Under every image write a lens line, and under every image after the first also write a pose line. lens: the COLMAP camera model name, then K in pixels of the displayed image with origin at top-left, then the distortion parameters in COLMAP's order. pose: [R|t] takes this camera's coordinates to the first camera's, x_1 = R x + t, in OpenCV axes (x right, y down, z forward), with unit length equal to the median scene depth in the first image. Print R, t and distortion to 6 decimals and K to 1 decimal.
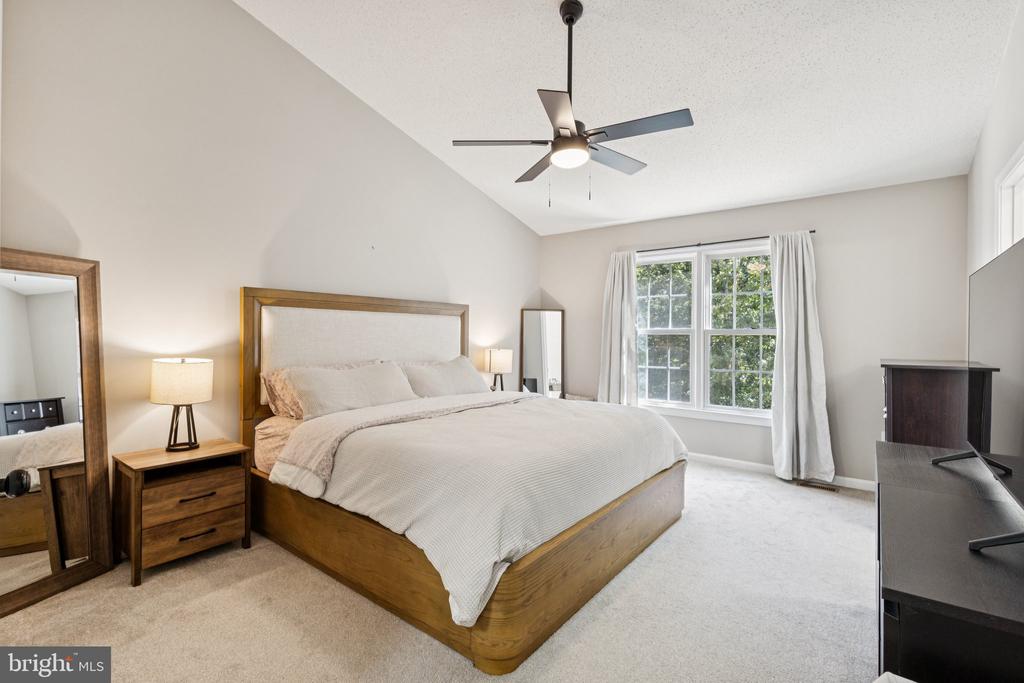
lens RADIAL K [[474.0, 0, 512.0], [0, 474.0, 341.5], [0, 0, 1]] dist [0.000979, -0.000098]
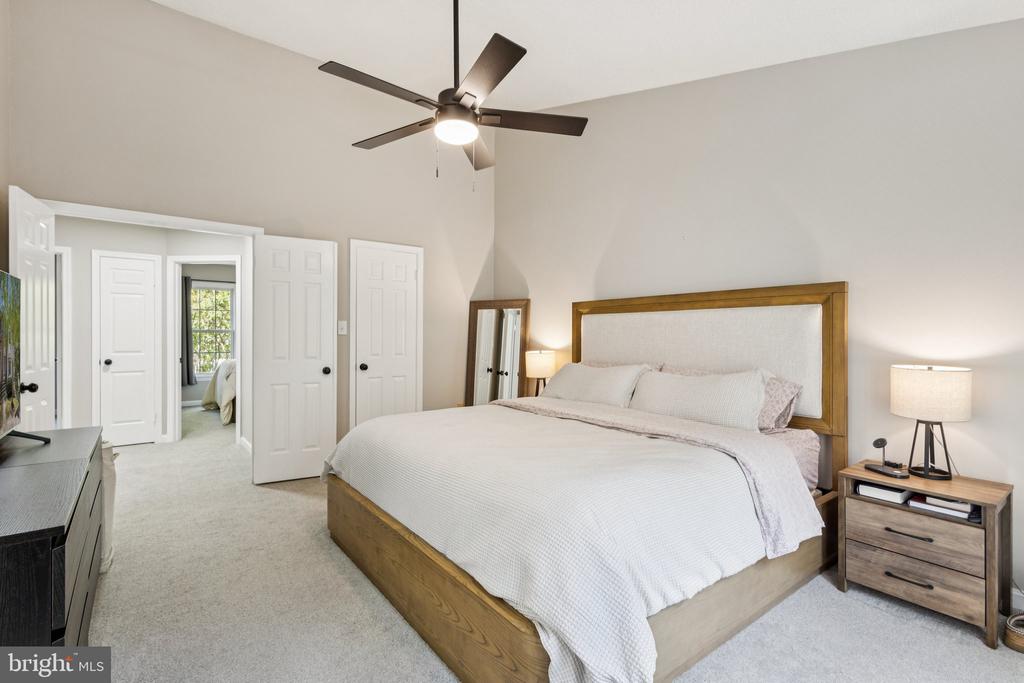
lens RADIAL K [[474.0, 0, 512.0], [0, 474.0, 341.5], [0, 0, 1]] dist [0.000979, -0.000098]
pose [[-0.255071, 0.001851, -0.966921, 0.775870], [-0.014645, 0.999876, 0.005778, -0.004676], [0.966812, 0.015634, -0.255012, 1.092415]]
